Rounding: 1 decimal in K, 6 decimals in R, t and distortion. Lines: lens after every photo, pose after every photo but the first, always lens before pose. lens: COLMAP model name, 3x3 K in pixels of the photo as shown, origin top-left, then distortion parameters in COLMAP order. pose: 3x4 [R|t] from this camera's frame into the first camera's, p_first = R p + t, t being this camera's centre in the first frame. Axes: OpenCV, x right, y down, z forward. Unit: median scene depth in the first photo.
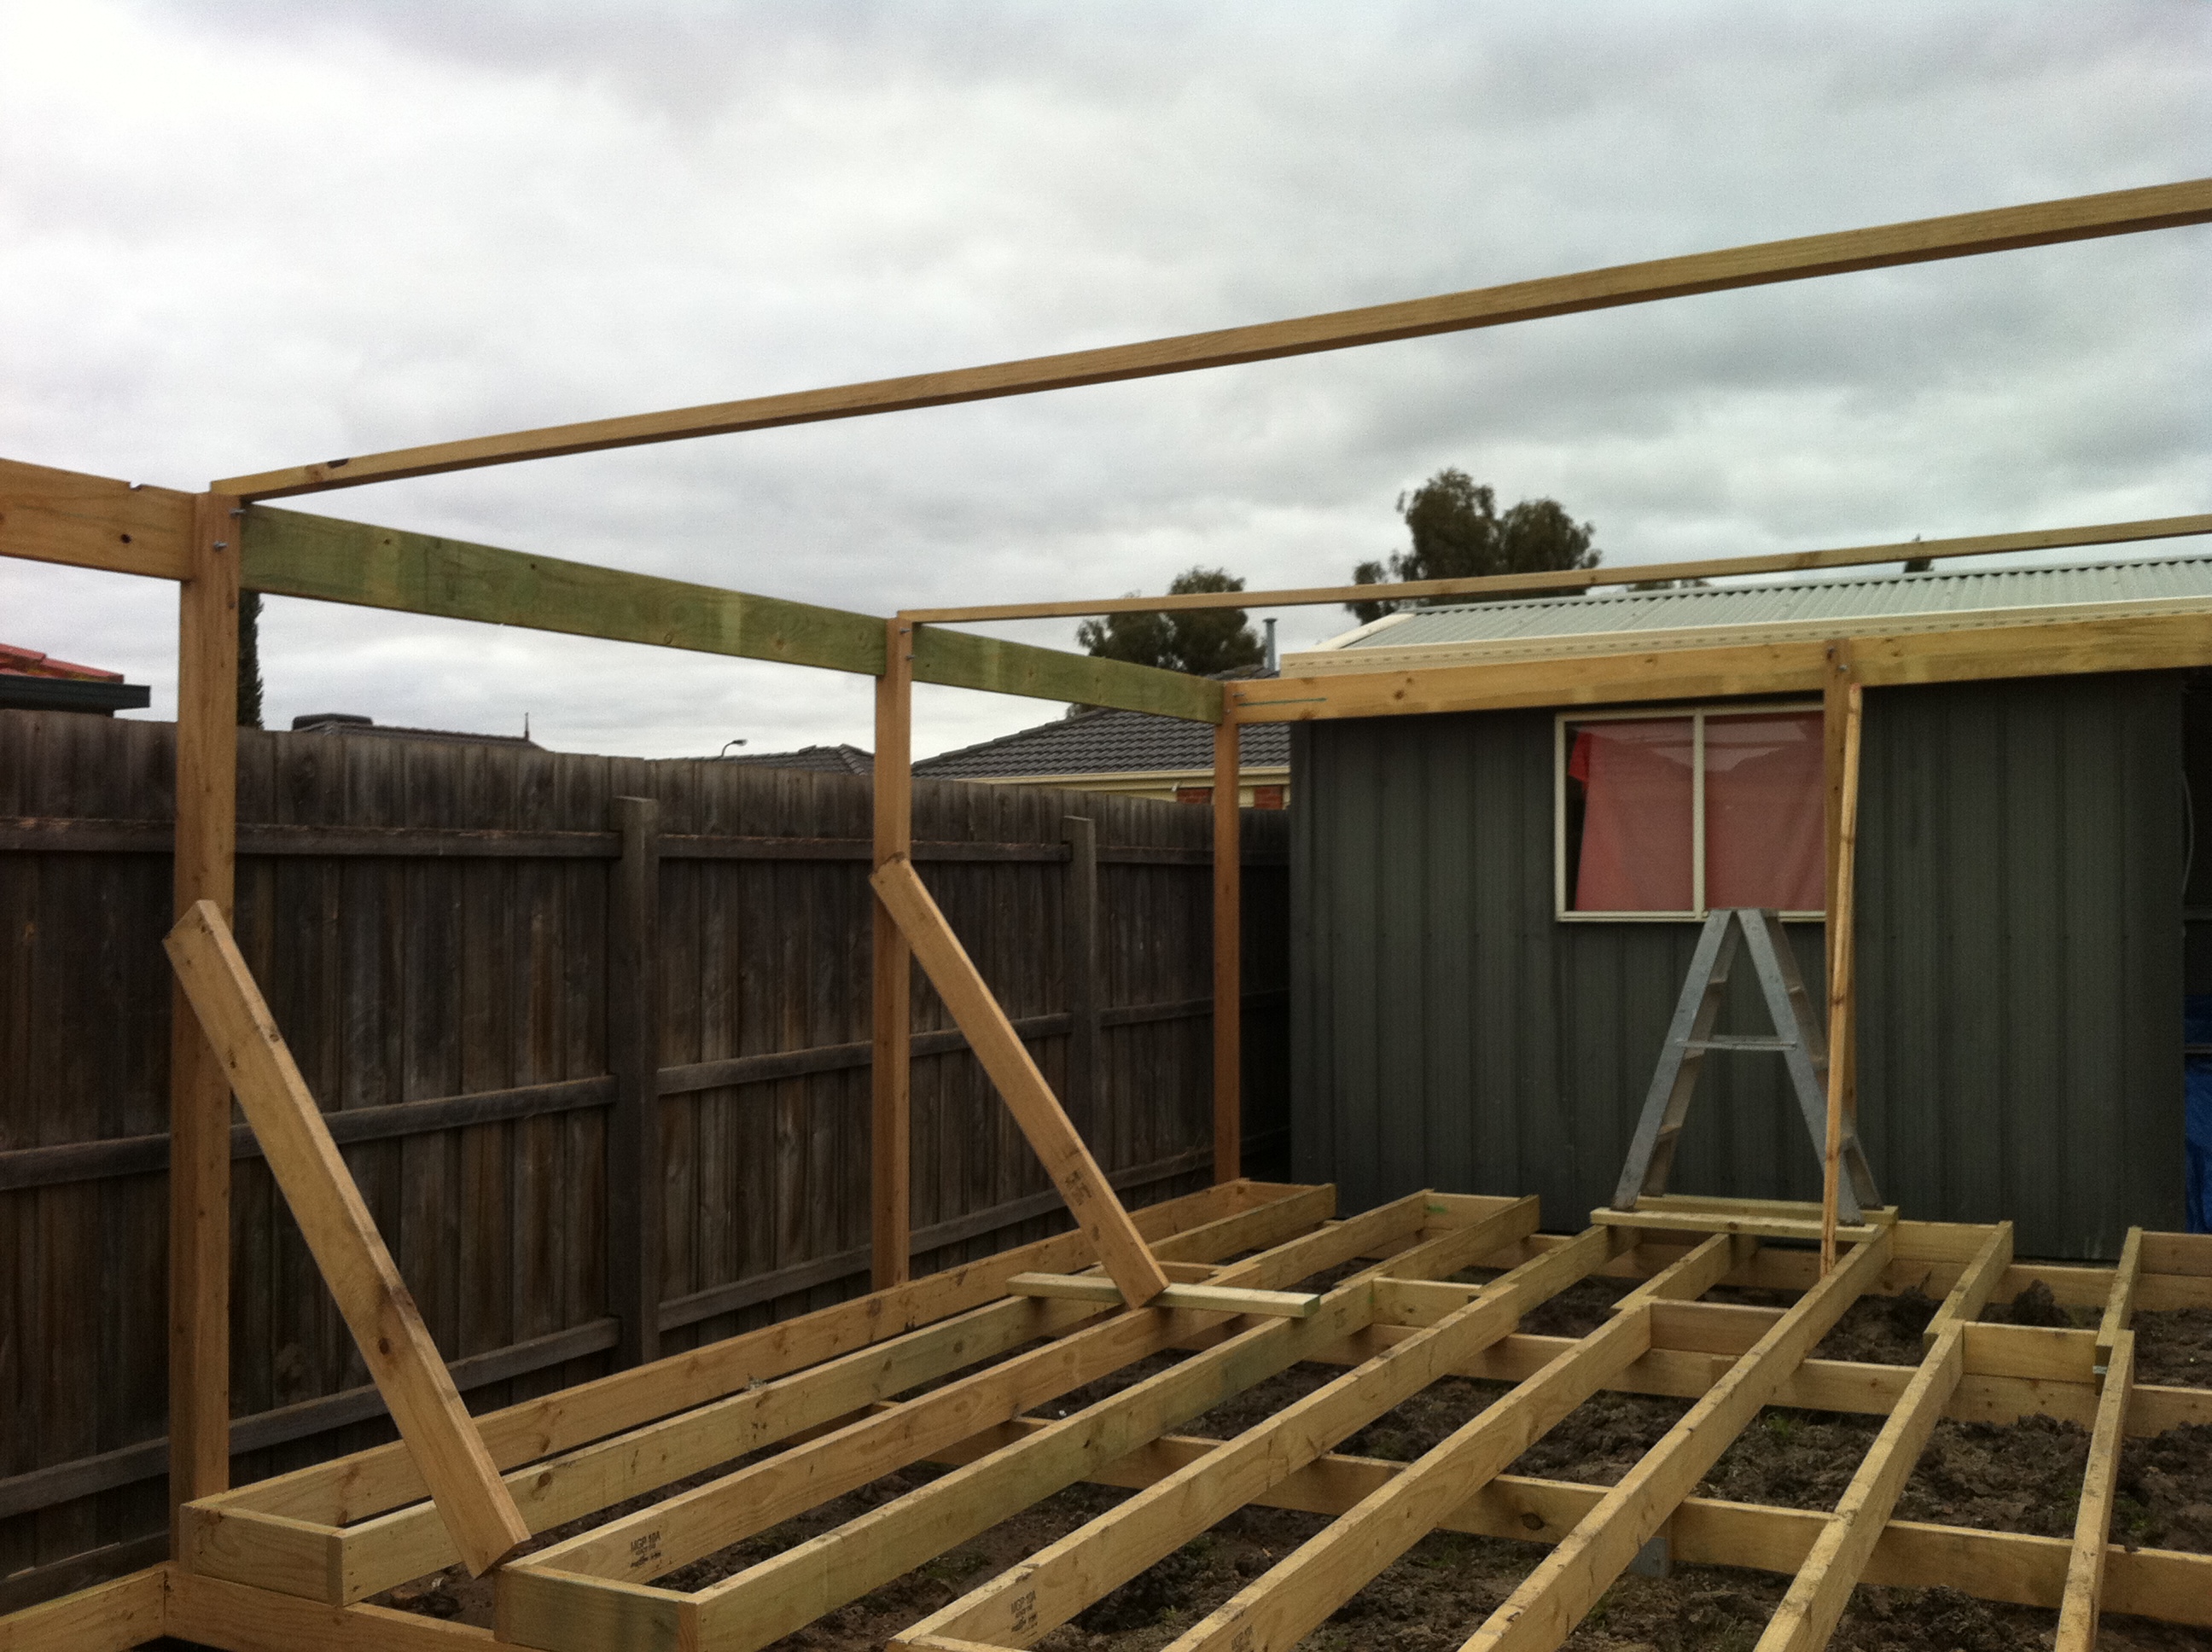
lens RADIAL K [[2113.9, 0, 1111.4], [0, 2113.9, 783.8], [0, 0, 1]] dist [0.075239, -0.218562]
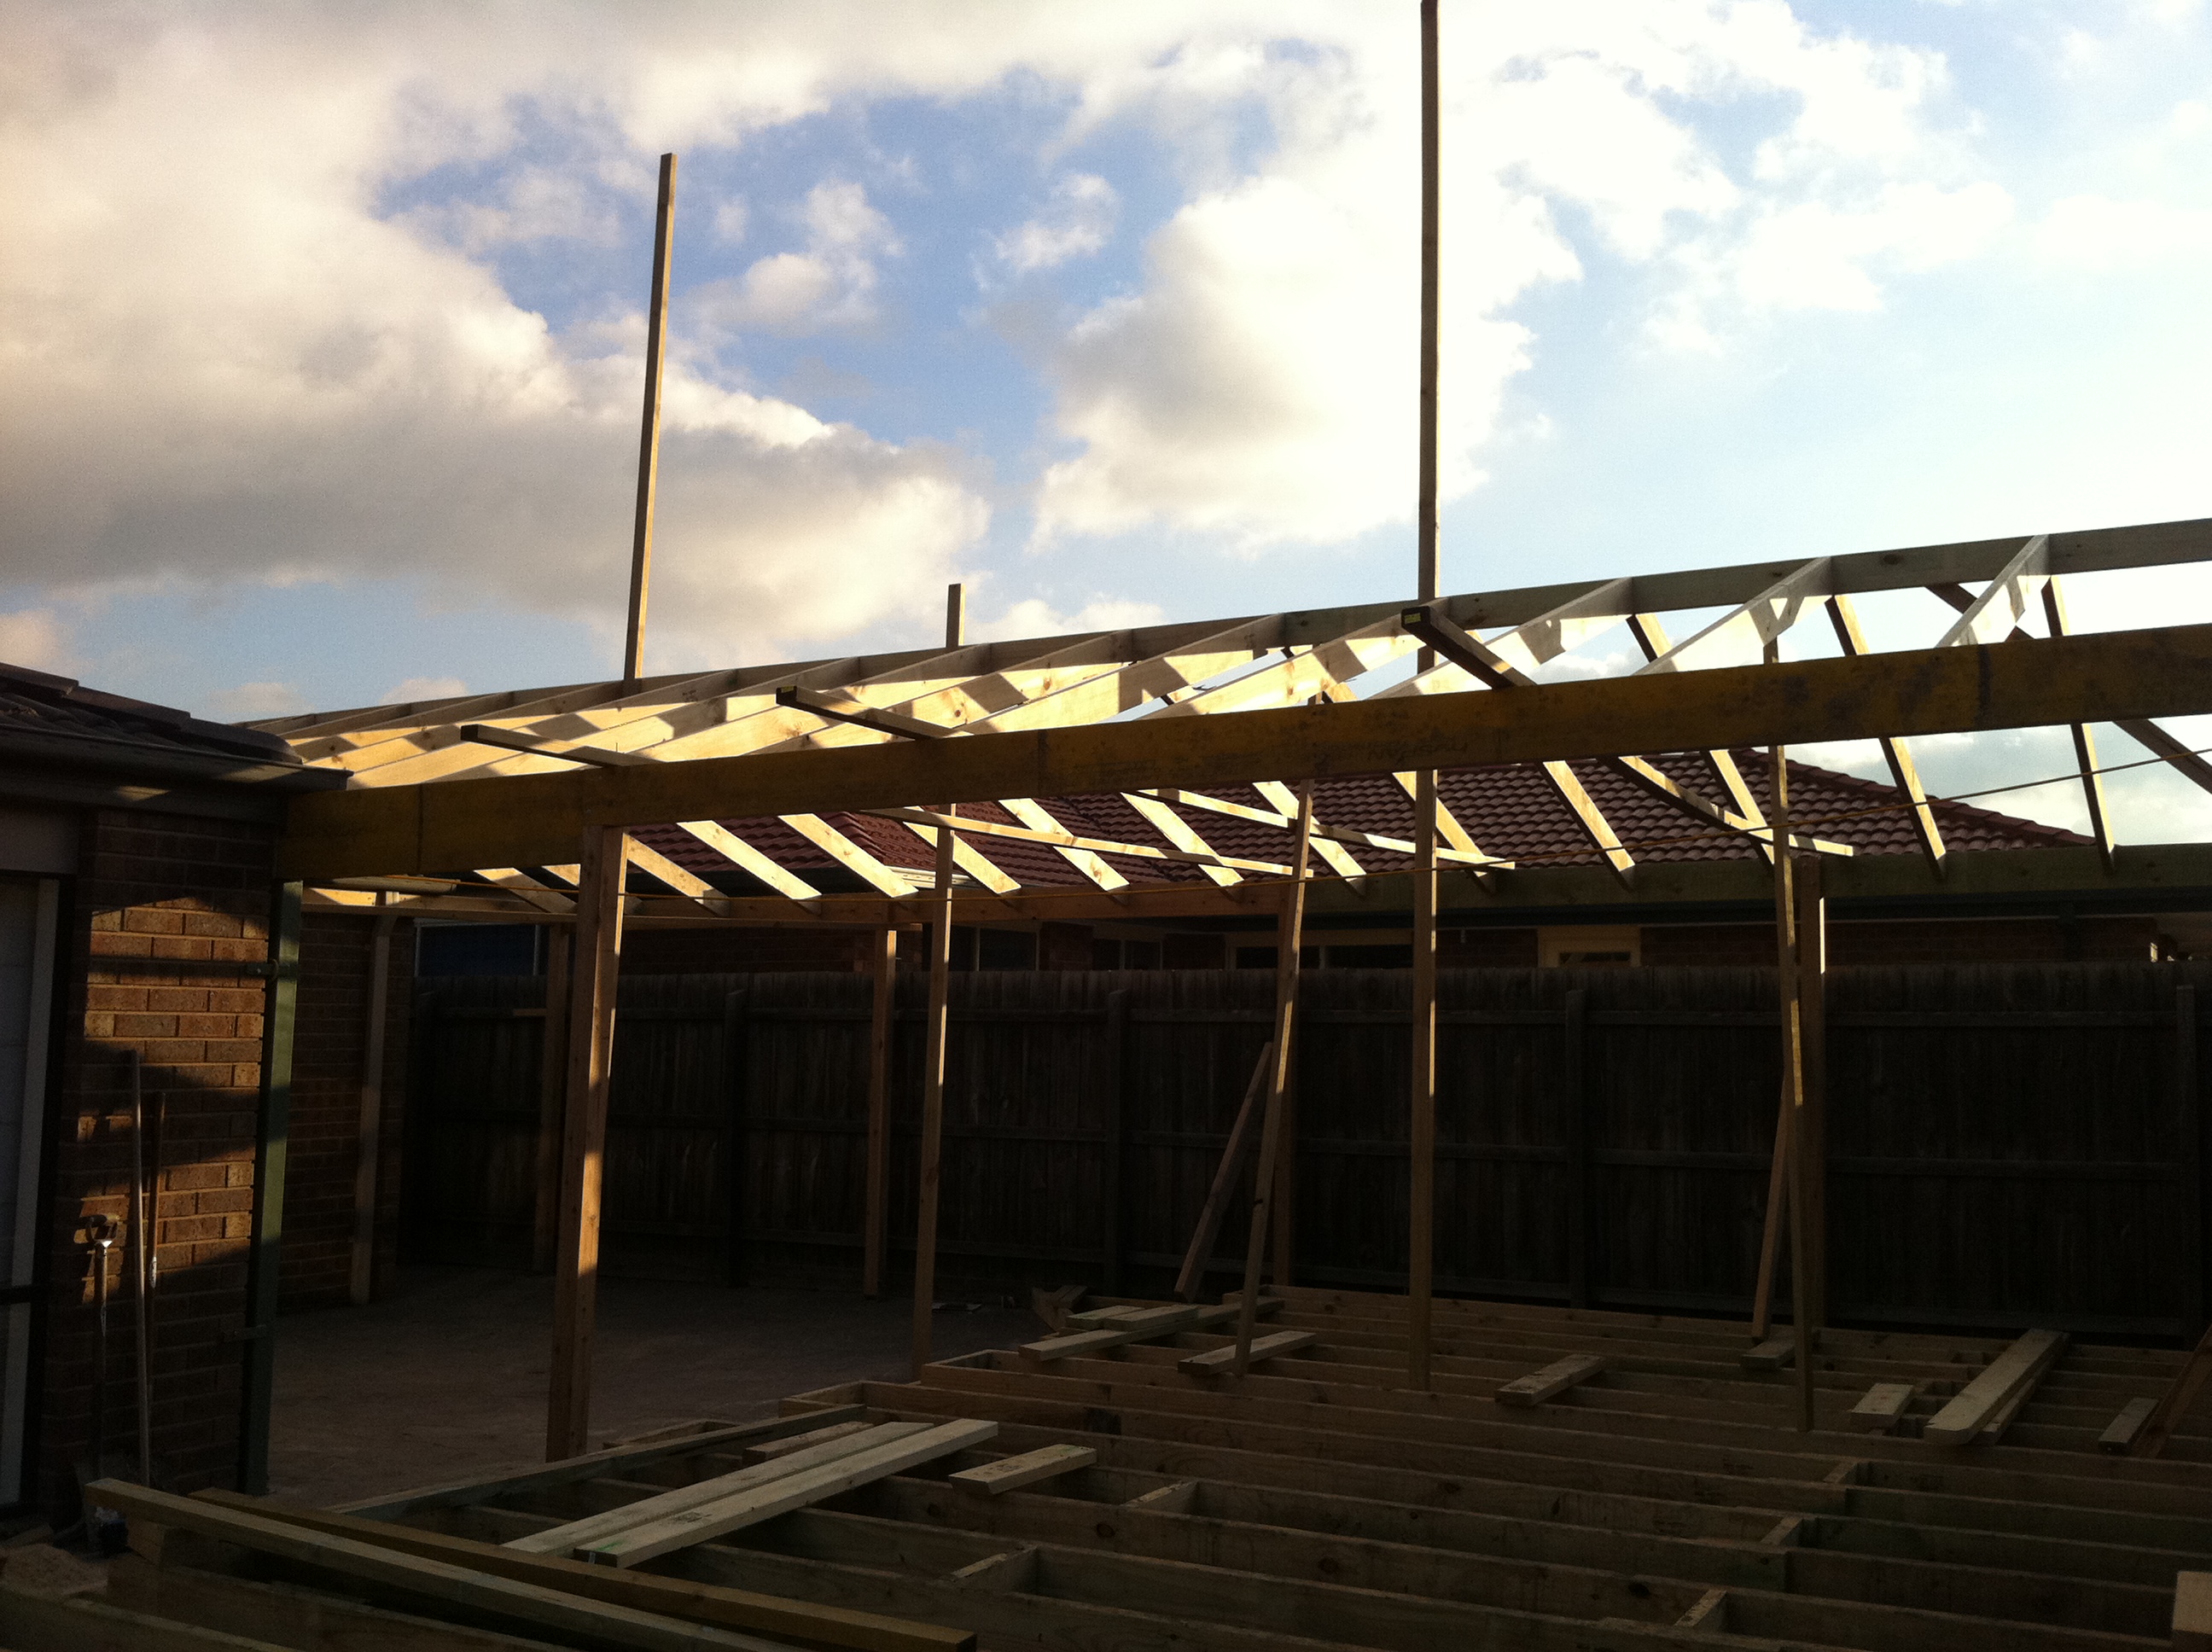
lens RADIAL K [[2109.4, 0, 1104.6], [0, 2109.4, 832.3], [0, 0, 1]] dist [0.129999, -0.408903]
pose [[-0.026356, -0.081056, -0.996361, 1.609910], [0.042943, 0.995695, -0.082138, 0.003263], [0.998730, -0.044951, -0.022761, 0.675985]]
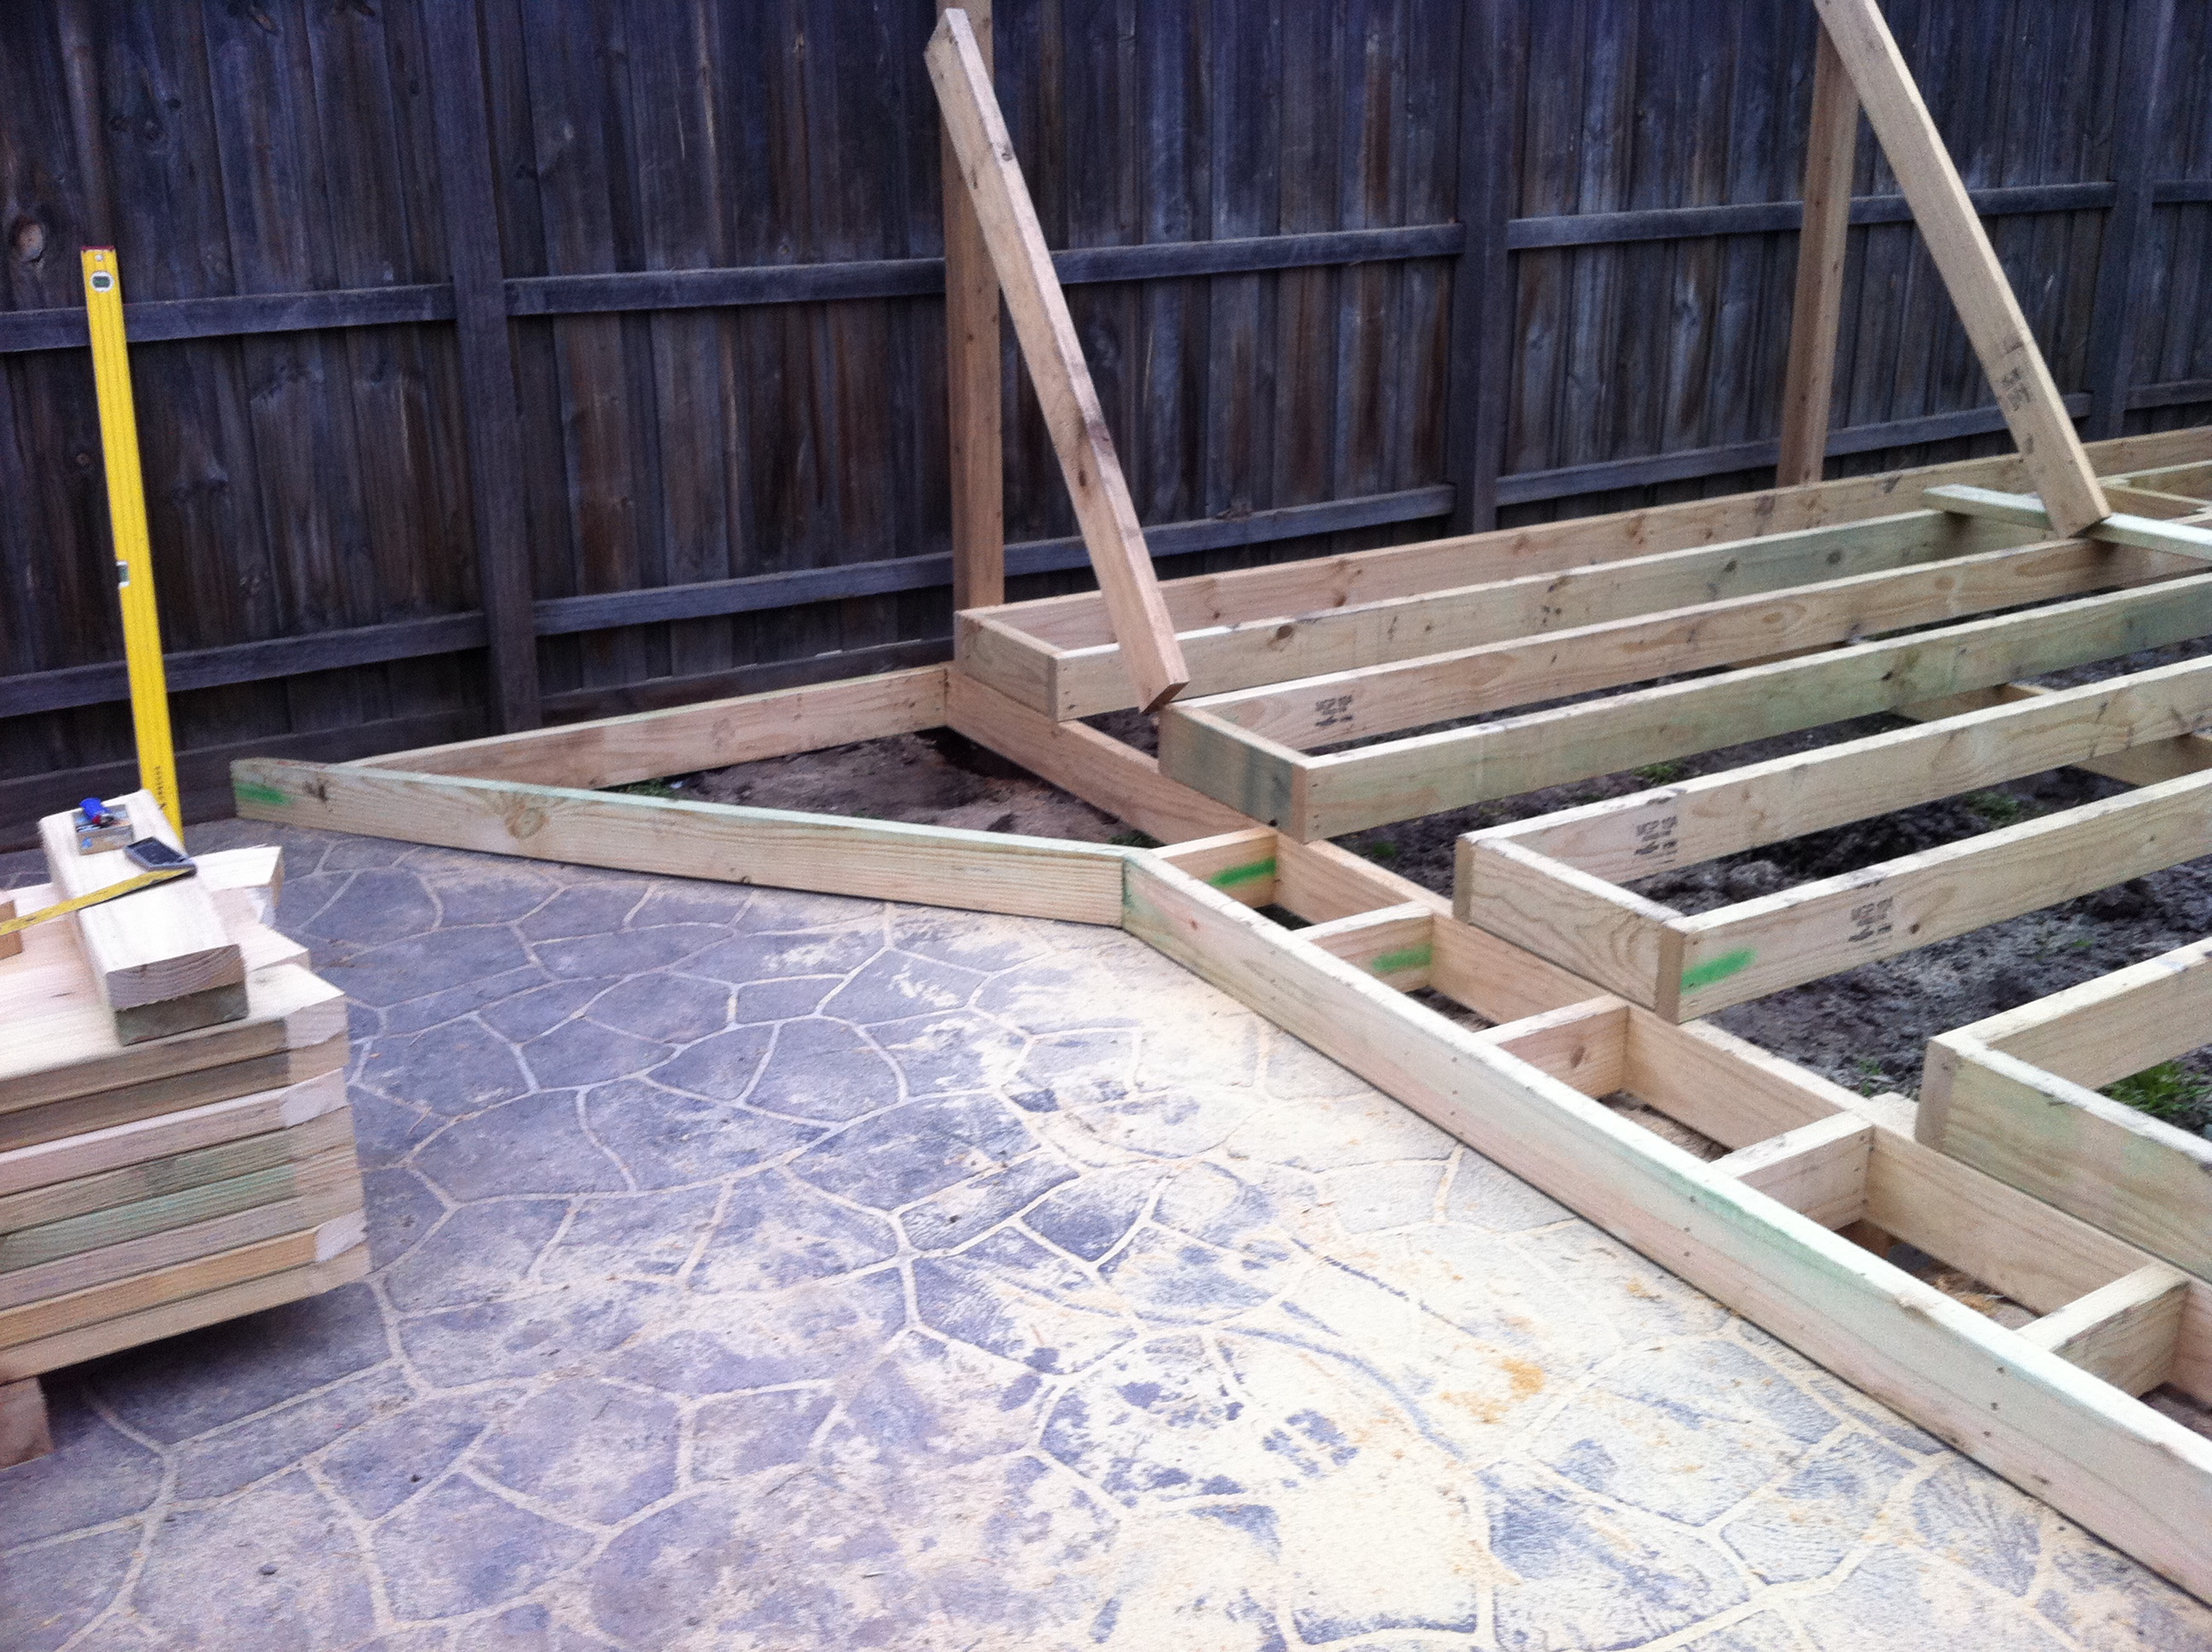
lens RADIAL K [[2141.2, 0, 1071.1], [0, 2141.2, 812.4], [0, 0, 1]] dist [0.049784, -0.194942]
pose [[0.850412, 0.171773, -0.497286, 0.127085], [0.030300, 0.927640, 0.372244, 0.024452], [0.525244, -0.331629, 0.783672, 0.110077]]
